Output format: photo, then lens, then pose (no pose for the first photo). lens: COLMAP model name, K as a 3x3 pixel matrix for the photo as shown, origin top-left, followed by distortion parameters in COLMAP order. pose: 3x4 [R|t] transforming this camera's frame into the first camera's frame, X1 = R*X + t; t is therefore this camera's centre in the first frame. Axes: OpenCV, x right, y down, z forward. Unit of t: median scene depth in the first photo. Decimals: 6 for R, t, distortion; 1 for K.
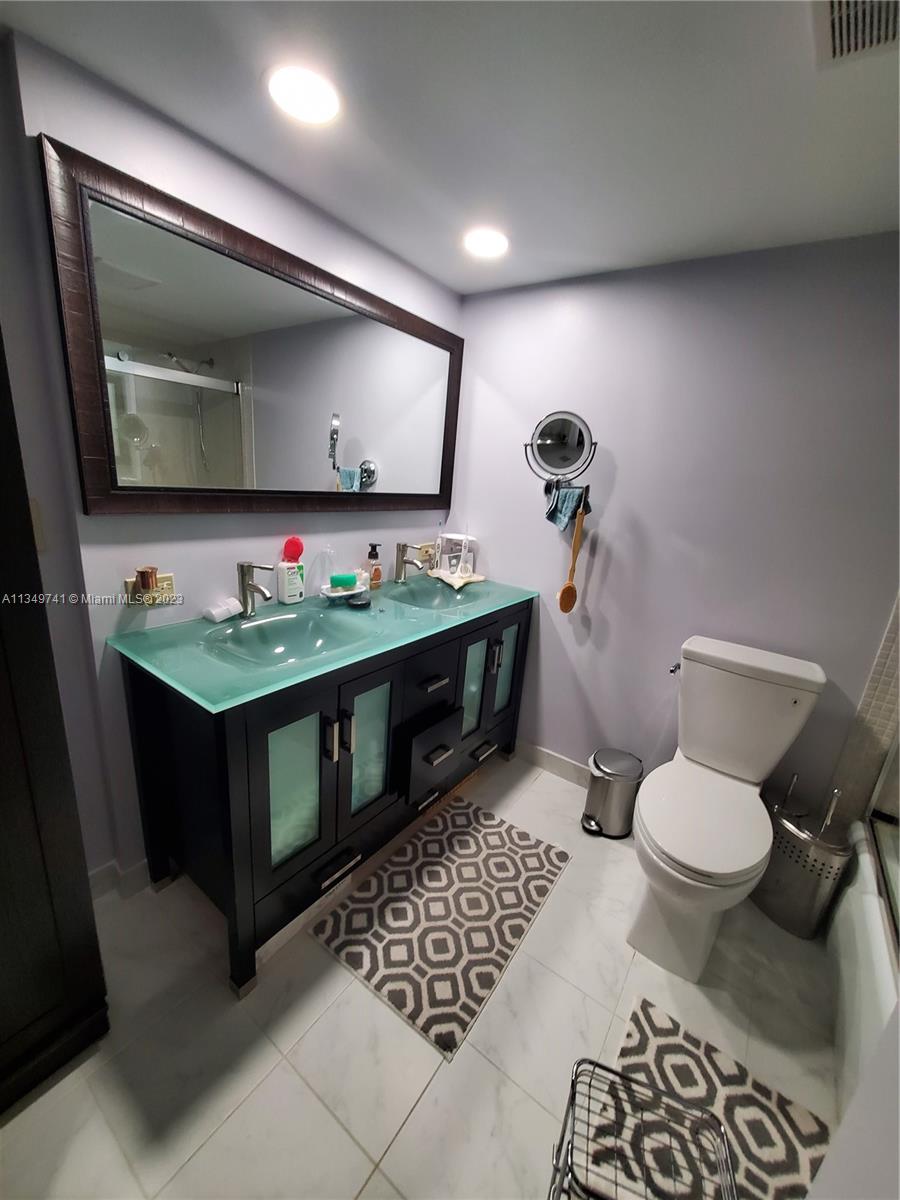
lens RADIAL K [[479.0, 0, 450.0], [0, 479.0, 600.0], [0, 0, 1]] dist [0.000276, -0.000340]
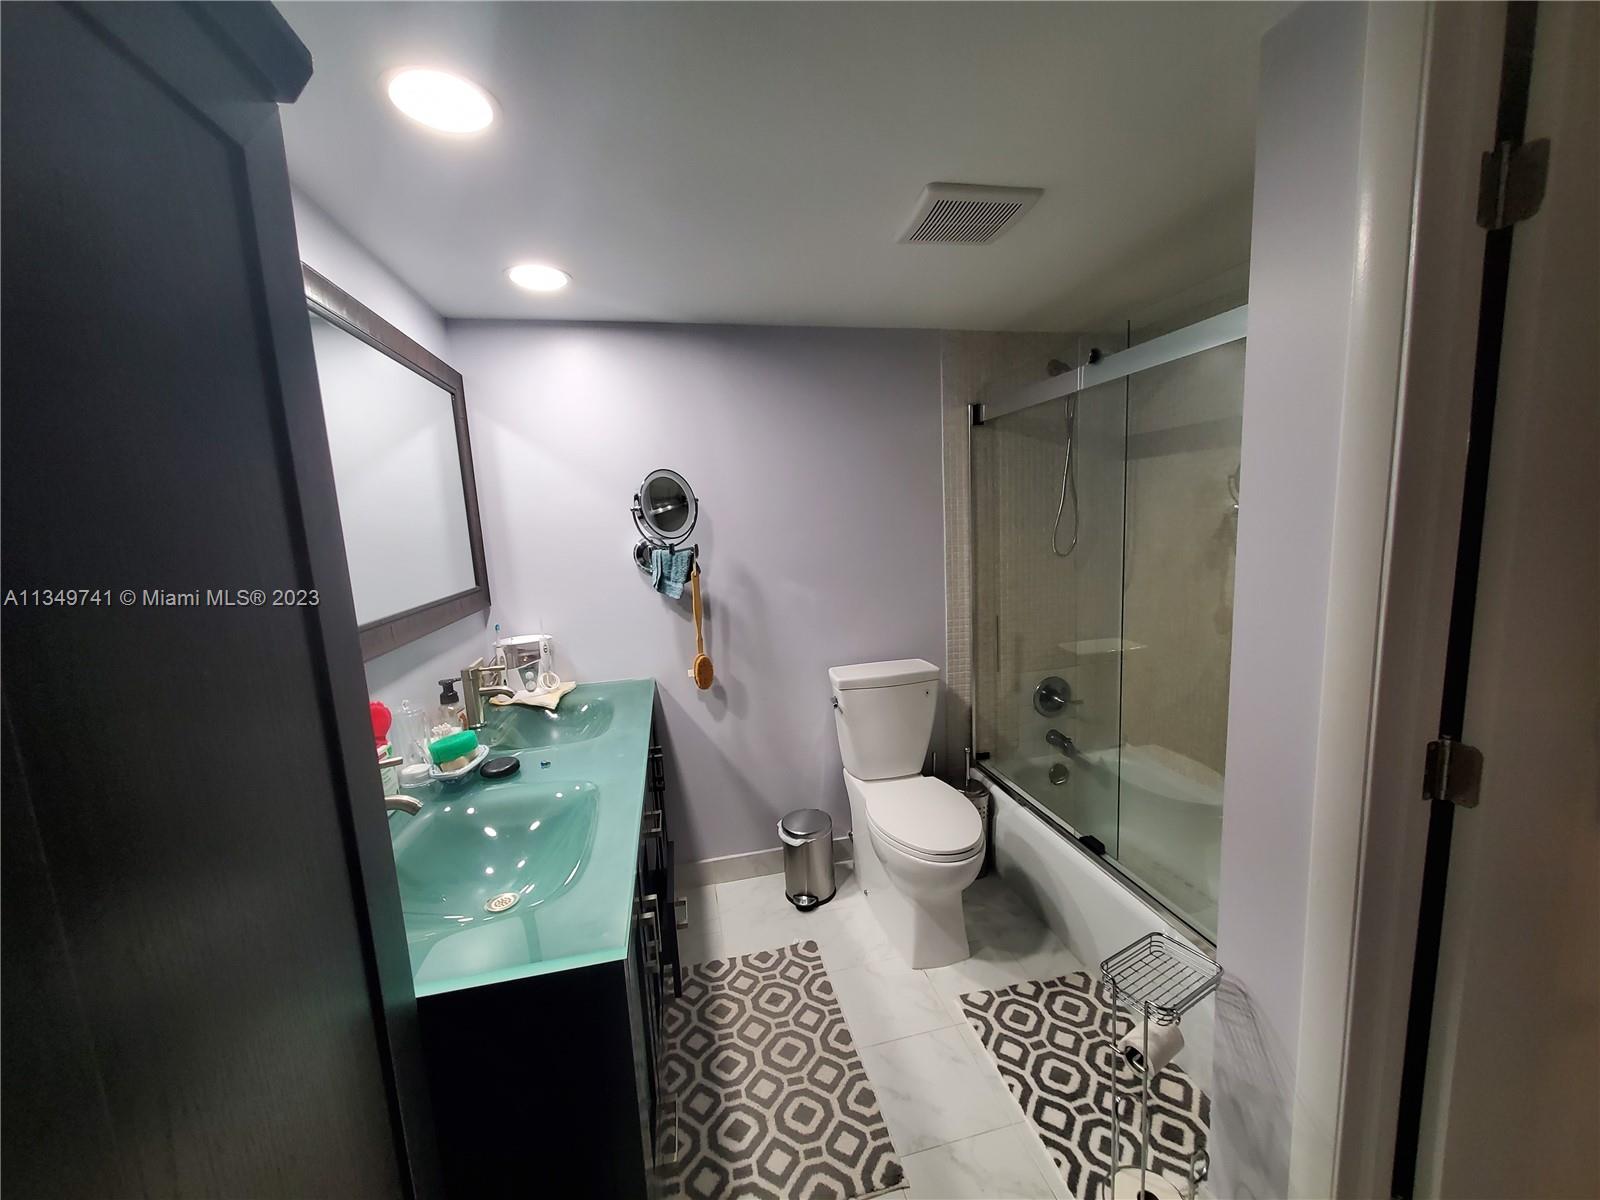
lens RADIAL K [[638.7, 0, 800.0], [0, 638.7, 600.0], [0, 0, 1]] dist [0.000276, -0.000340]
pose [[0.647922, -0.210198, 0.732130, -0.552989], [0.293369, 0.955884, 0.014812, -0.114130], [-0.702945, 0.205187, 0.681004, 0.075435]]
